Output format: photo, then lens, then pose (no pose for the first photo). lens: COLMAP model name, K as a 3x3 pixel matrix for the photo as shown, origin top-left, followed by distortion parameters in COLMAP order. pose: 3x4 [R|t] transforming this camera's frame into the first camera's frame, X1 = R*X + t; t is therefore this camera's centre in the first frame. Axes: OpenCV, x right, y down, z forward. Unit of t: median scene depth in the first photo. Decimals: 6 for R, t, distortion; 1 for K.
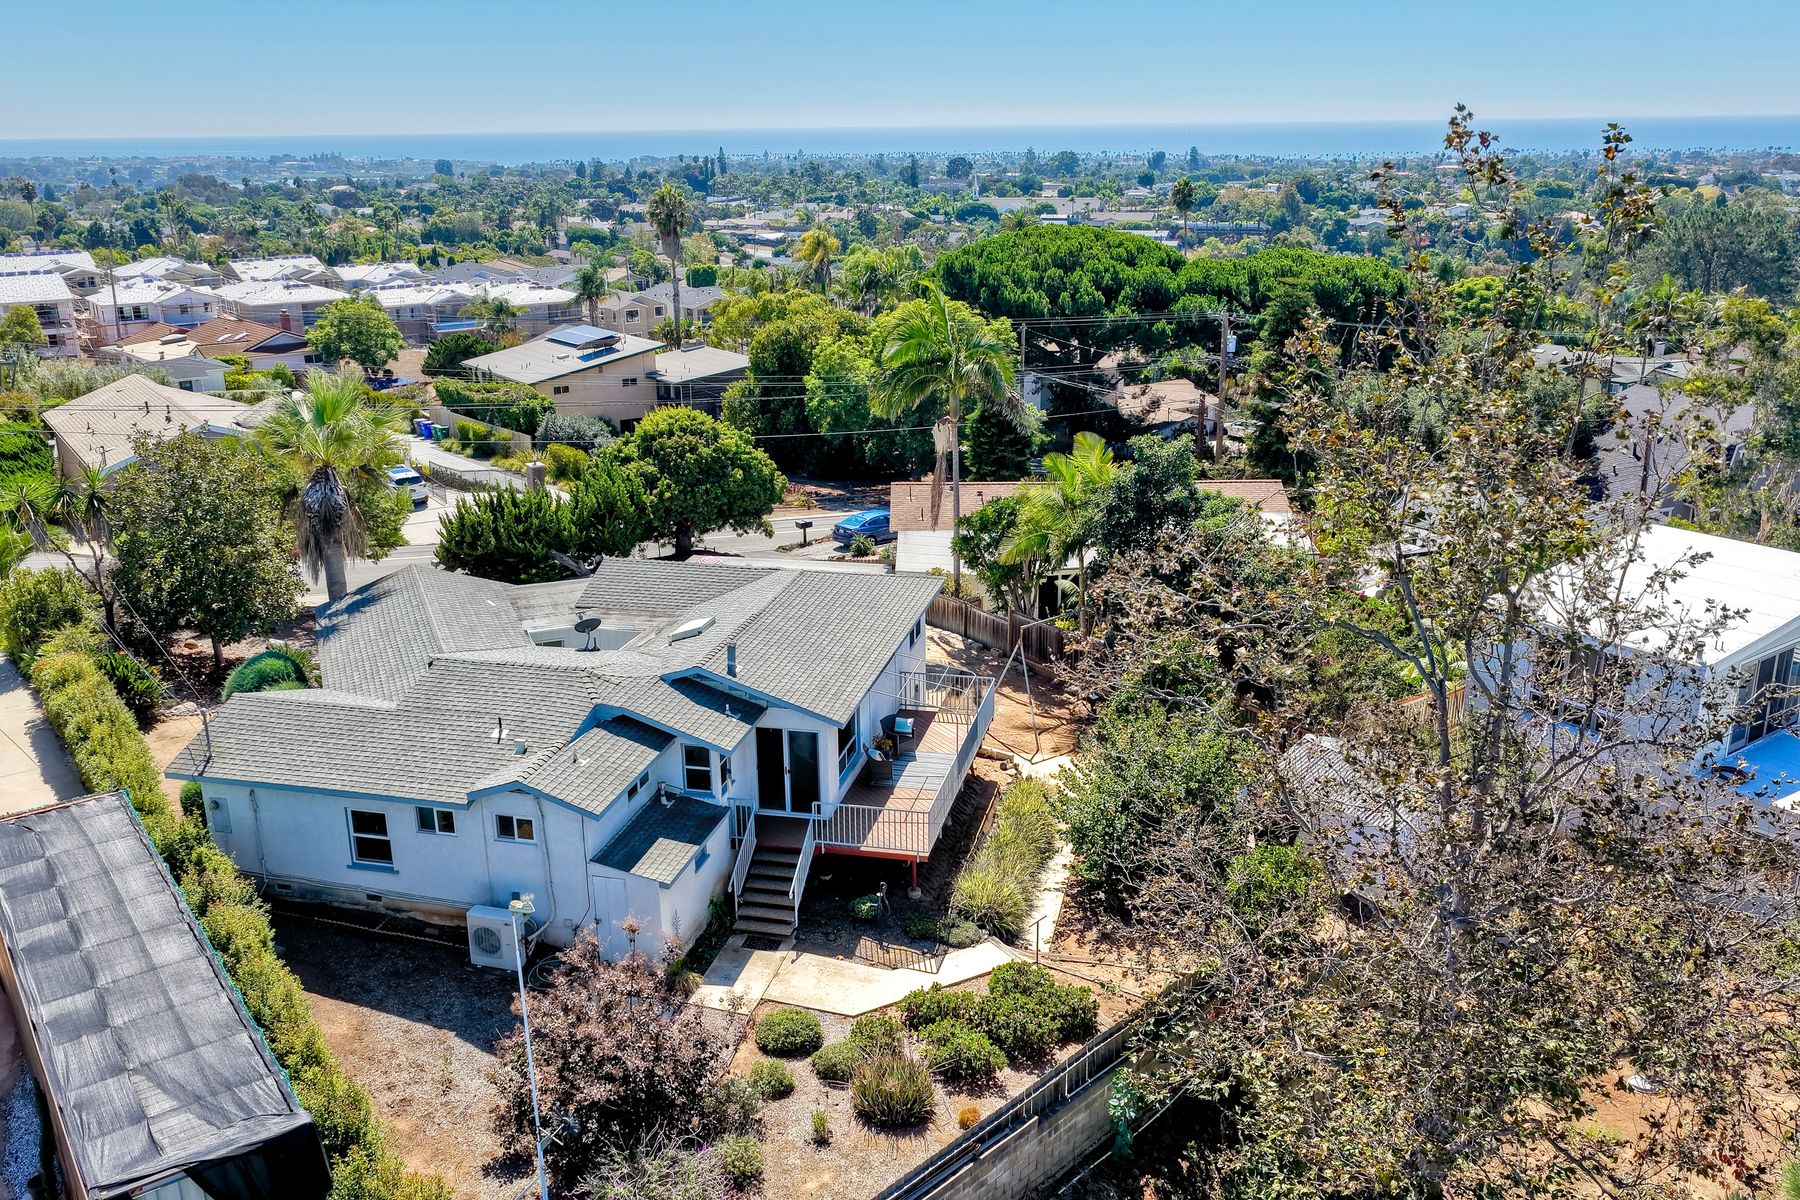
lens RADIAL K [[1506.3, 0, 906.0], [0, 1506.3, 594.8], [0, 0, 1]] dist [-0.015639, 0.045344]
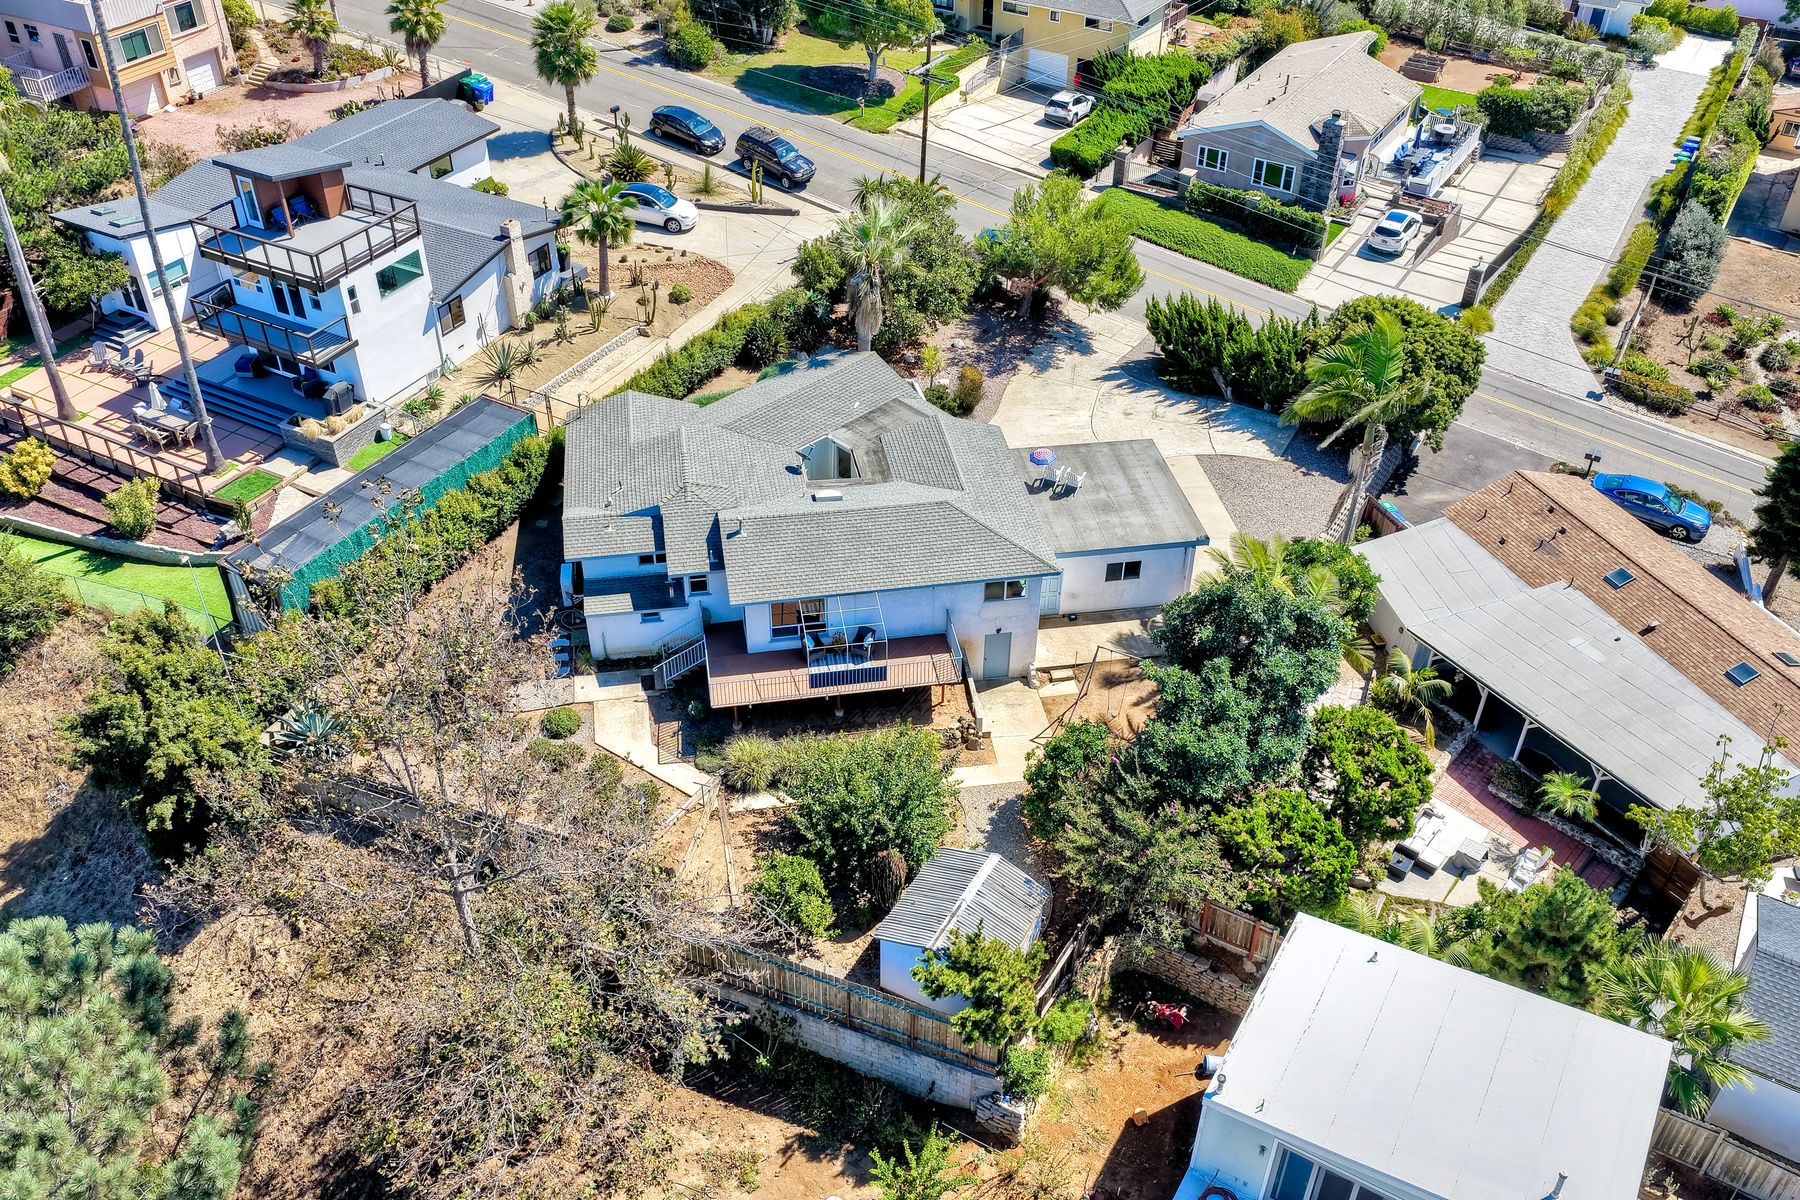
lens RADIAL K [[1516.5, 0, 900.0], [0, 1516.5, 600.0], [0, 0, 1]] dist [-0.006400, 0.008651]
pose [[0.391283, 0.578550, -0.715666, 0.897492], [-0.293814, 0.815506, 0.498621, -0.586438], [0.872107, 0.015171, 0.489079, 0.337823]]
